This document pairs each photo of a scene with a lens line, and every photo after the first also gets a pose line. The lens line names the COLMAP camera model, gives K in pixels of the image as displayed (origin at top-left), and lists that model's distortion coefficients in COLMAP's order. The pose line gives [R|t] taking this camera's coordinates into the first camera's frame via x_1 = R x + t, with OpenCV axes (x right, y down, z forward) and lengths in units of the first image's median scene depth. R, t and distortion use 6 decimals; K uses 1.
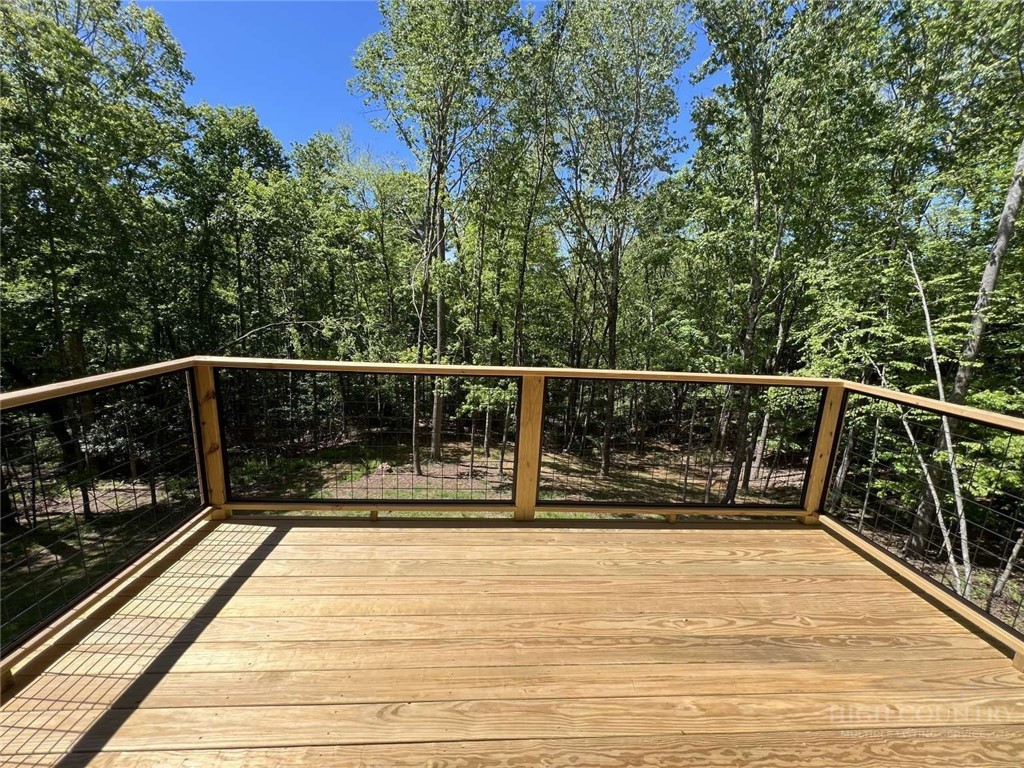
lens RADIAL K [[410.8, 0, 509.3], [0, 410.8, 382.7], [0, 0, 1]] dist [-0.011480, -0.000715]
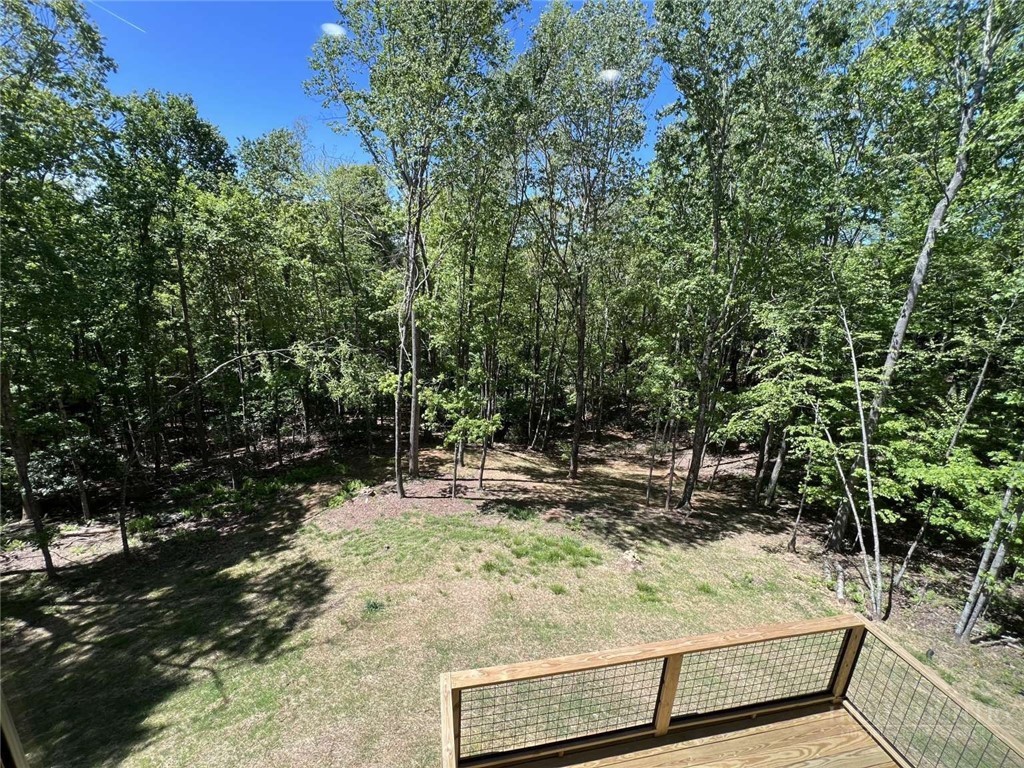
lens RADIAL K [[410.8, 0, 513.3], [0, 410.8, 382.8], [0, 0, 1]] dist [-0.011480, -0.000715]
pose [[0.990288, -0.031426, 0.135435, -0.075083], [0.021898, 0.997216, 0.071275, -0.123348], [-0.137298, -0.067617, 0.988219, -0.031729]]
